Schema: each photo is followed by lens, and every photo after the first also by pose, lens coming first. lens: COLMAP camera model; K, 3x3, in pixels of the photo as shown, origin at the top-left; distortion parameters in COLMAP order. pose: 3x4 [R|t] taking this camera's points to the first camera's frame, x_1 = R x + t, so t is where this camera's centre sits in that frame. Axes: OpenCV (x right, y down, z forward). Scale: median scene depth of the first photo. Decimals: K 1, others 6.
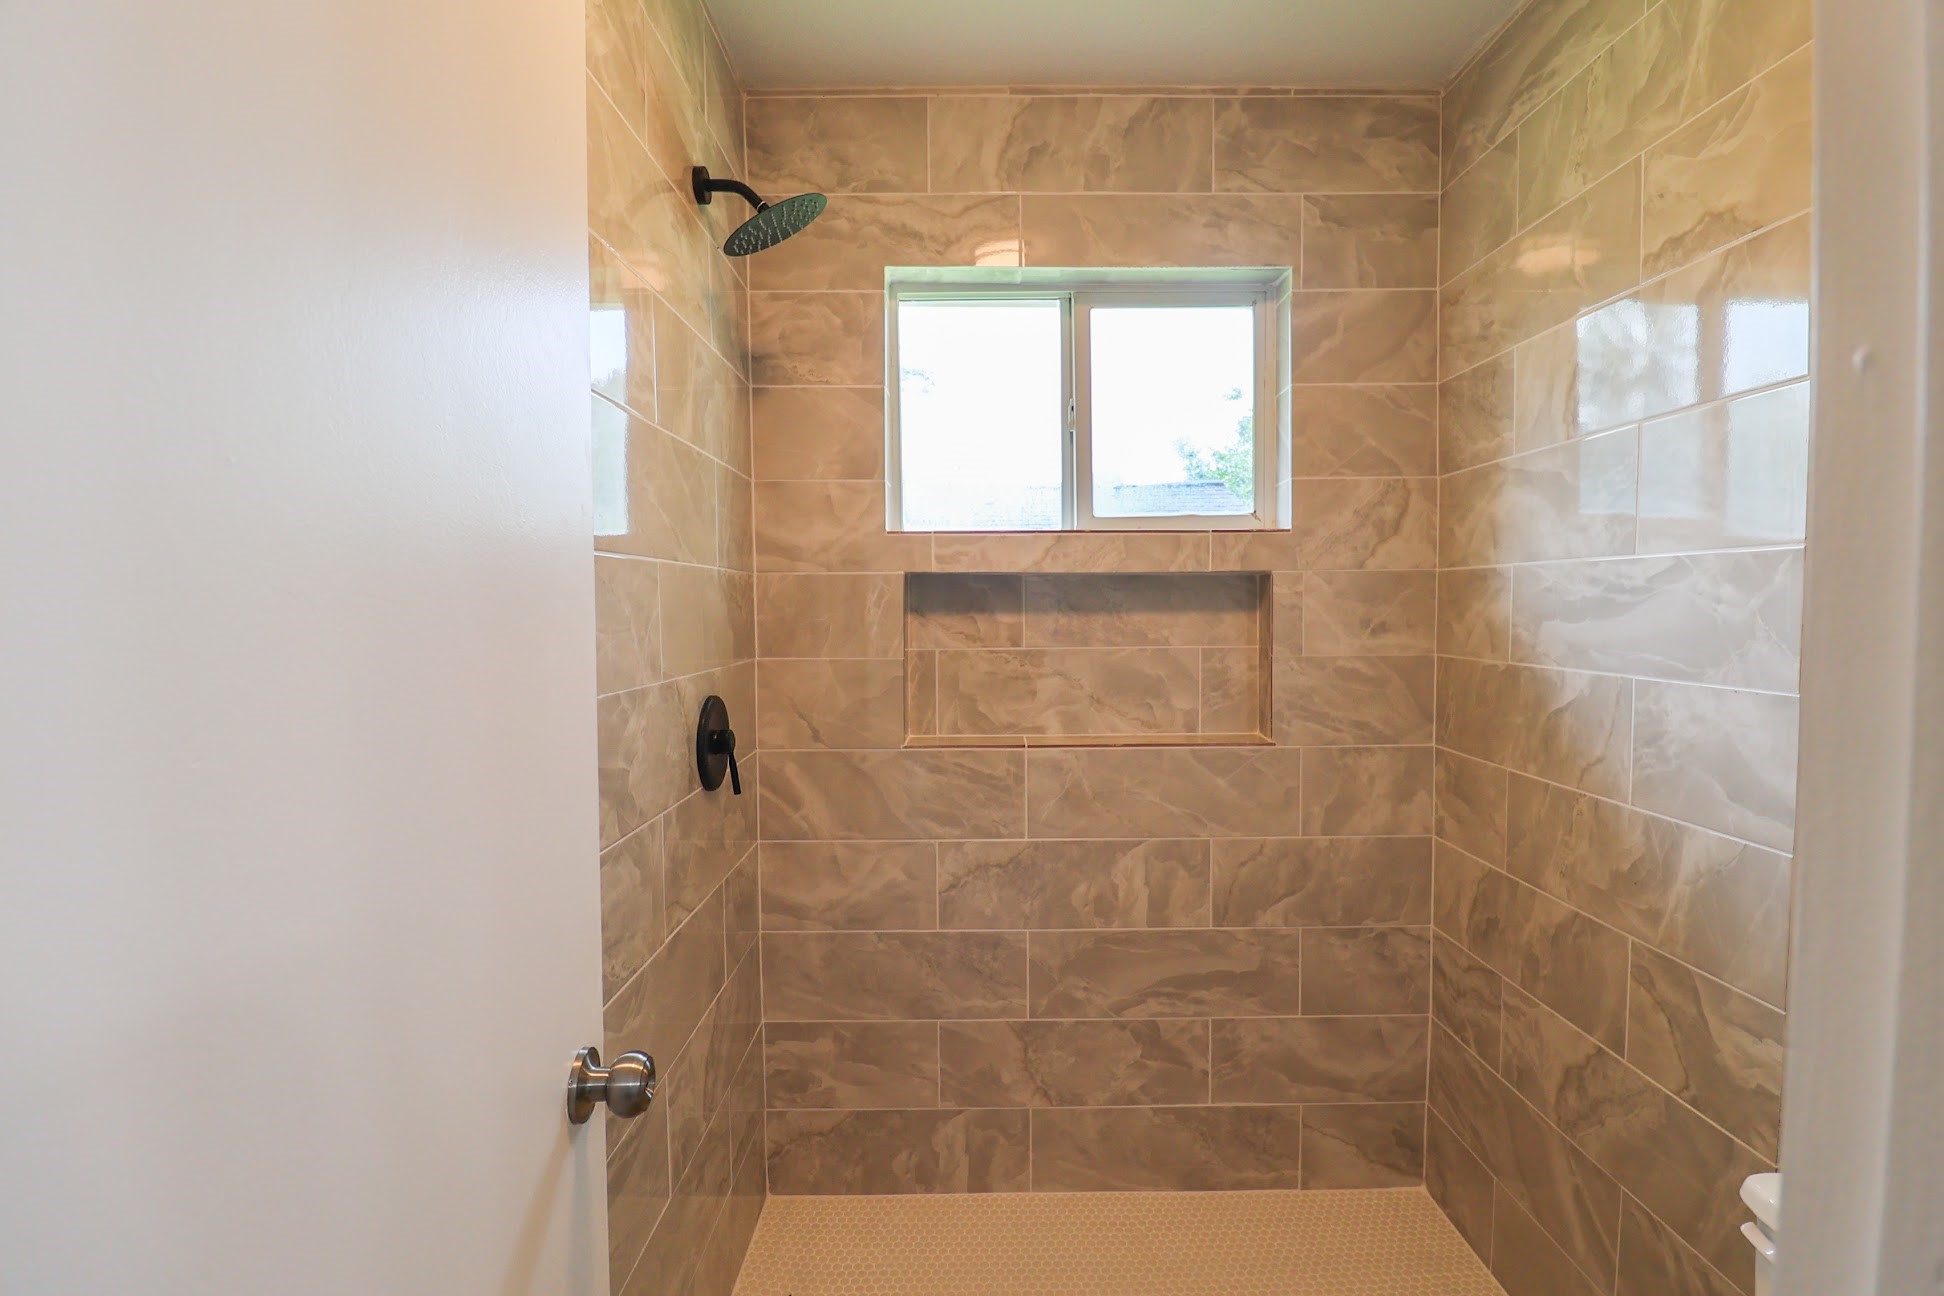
lens RADIAL K [[919.3, 0, 973.4], [0, 919.3, 654.4], [0, 0, 1]] dist [-0.003445, -0.011227]
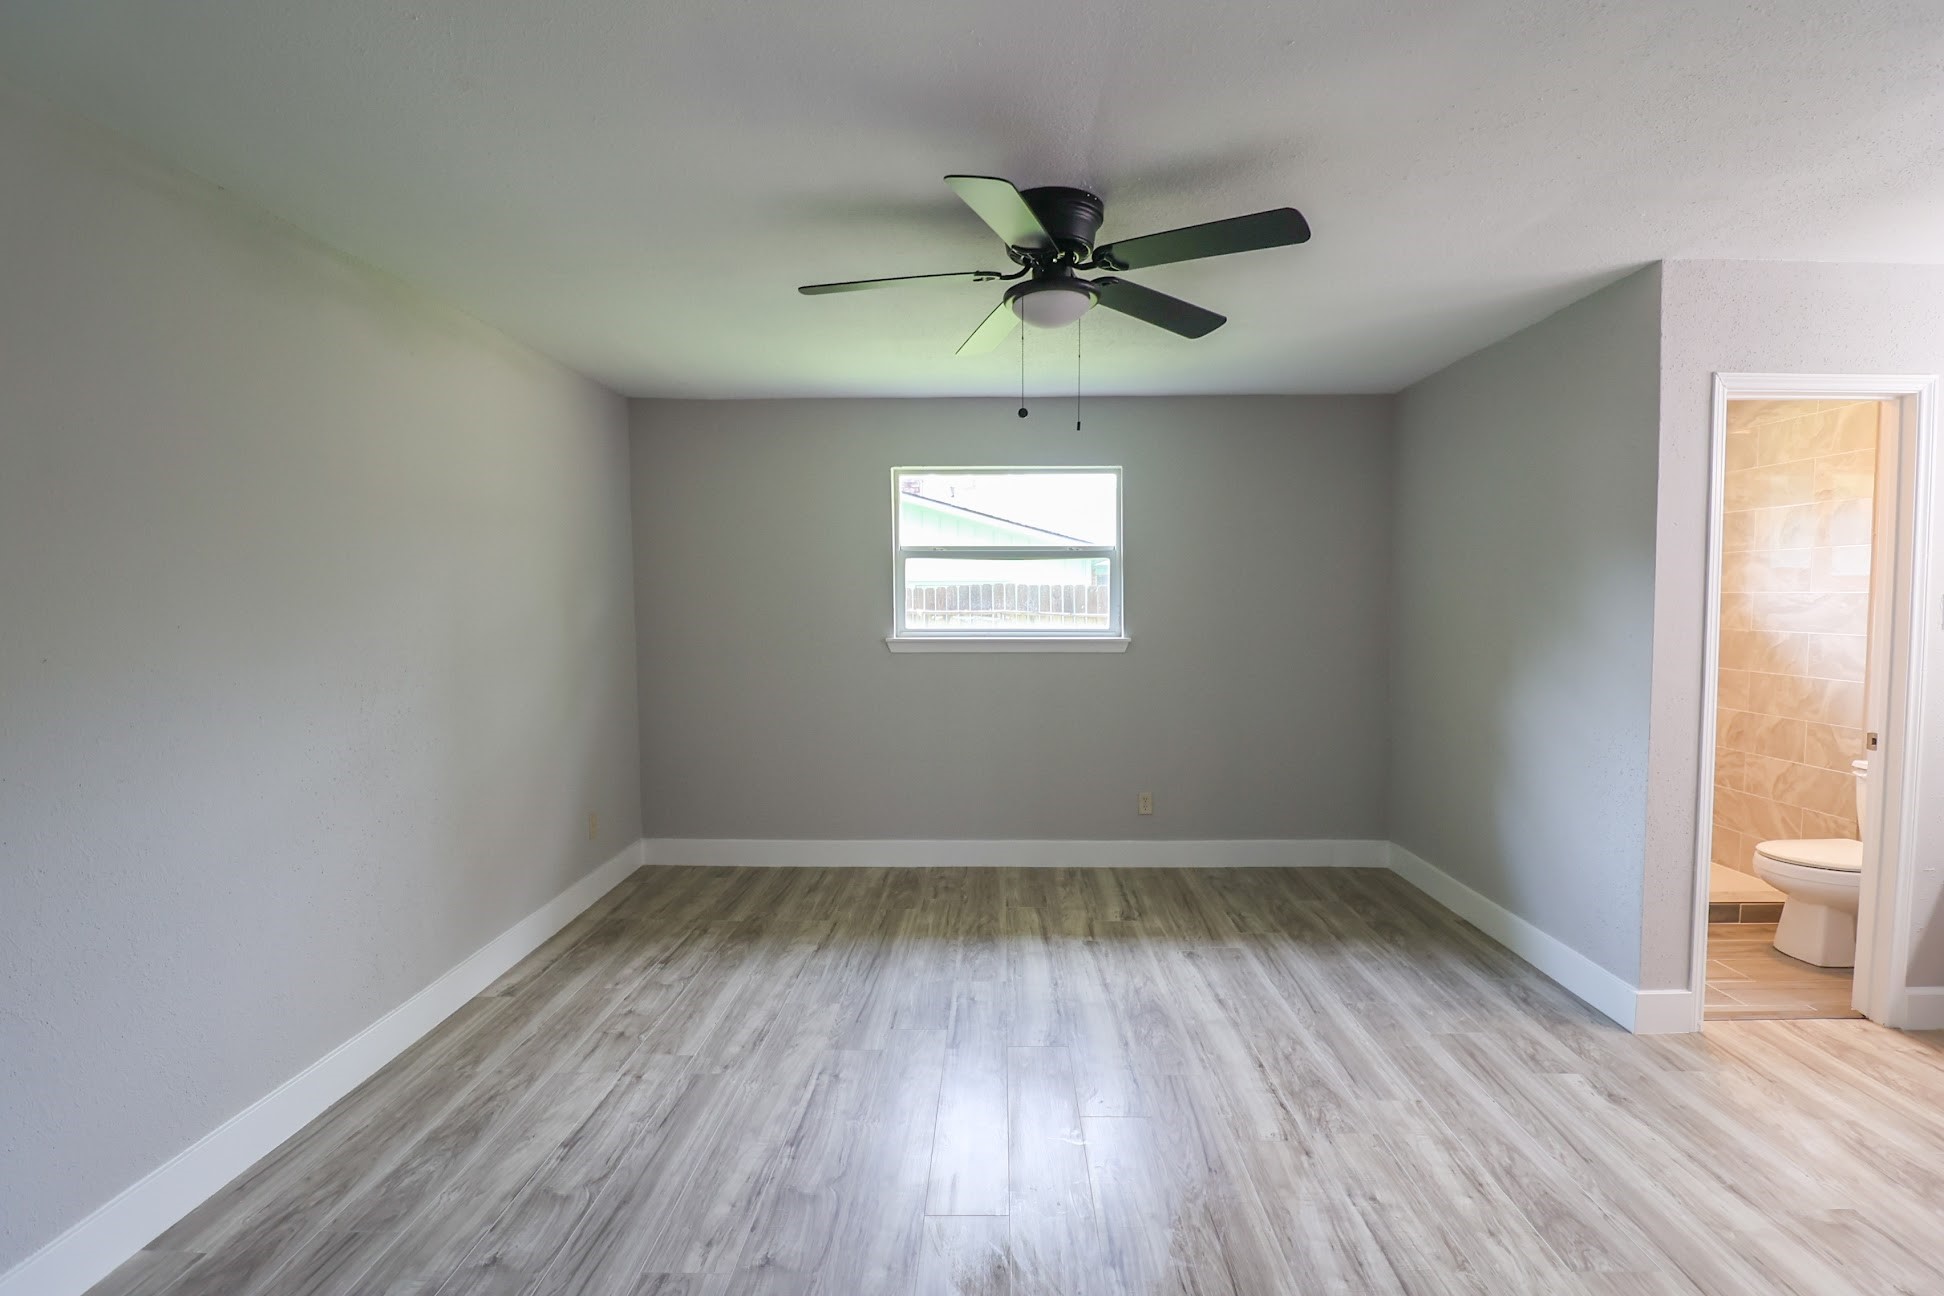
lens RADIAL K [[919.3, 0, 976.2], [0, 919.3, 650.0], [0, 0, 1]] dist [-0.003445, -0.011227]
pose [[0.999682, 0.009121, -0.023517, -1.357346], [-0.009069, 0.999956, 0.002336, 0.070035], [0.023537, -0.002122, 0.999721, -1.432109]]
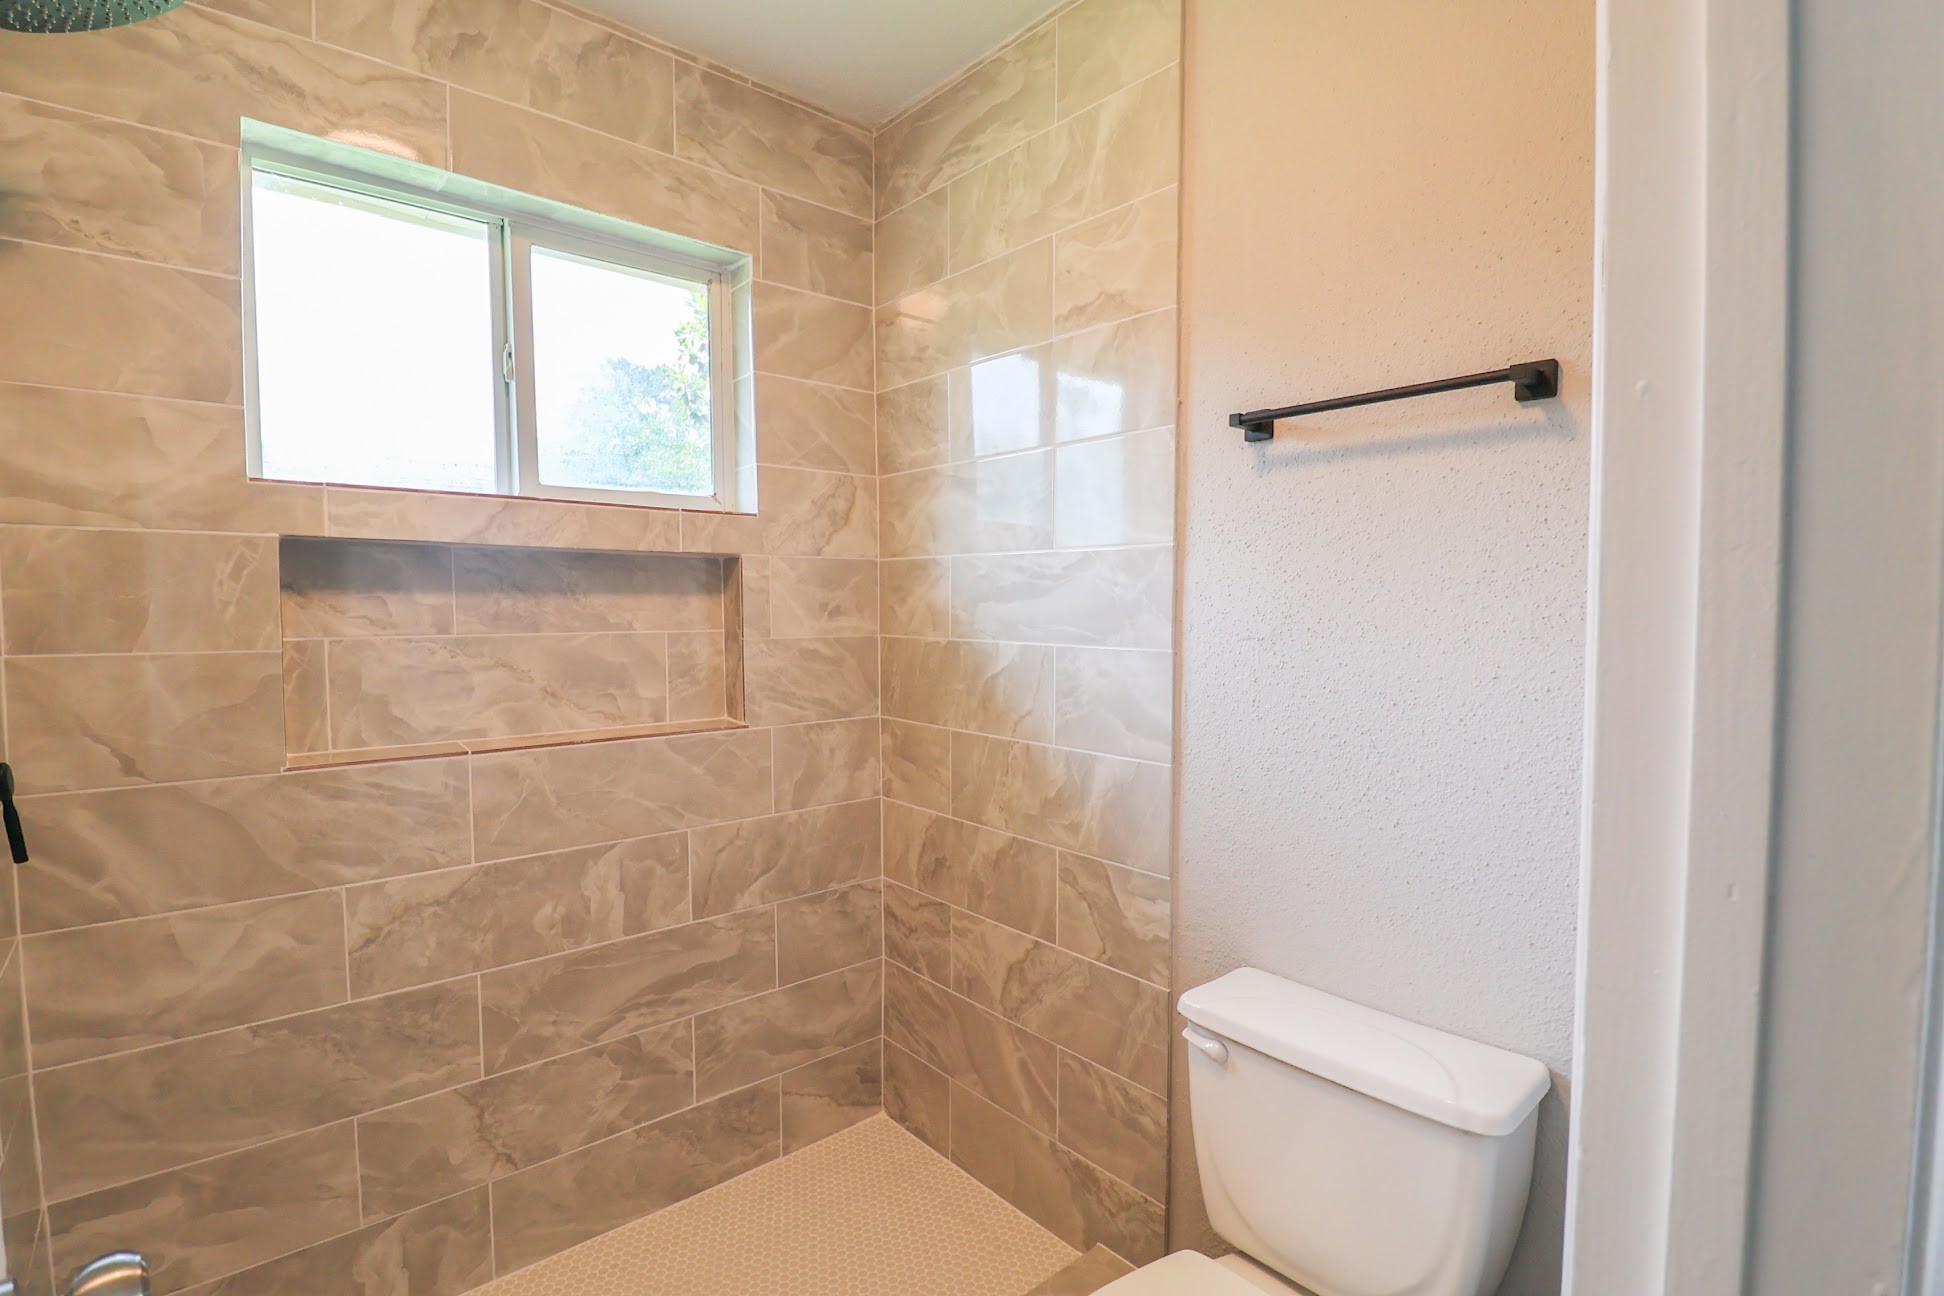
lens RADIAL K [[919.3, 0, 1001.1], [0, 919.3, 655.0], [0, 0, 1]] dist [-0.003445, -0.011227]
pose [[0.748224, -0.028404, 0.662838, -0.132706], [0.027618, 0.999551, 0.011658, 0.015738], [-0.662871, 0.009583, 0.748672, 0.061504]]
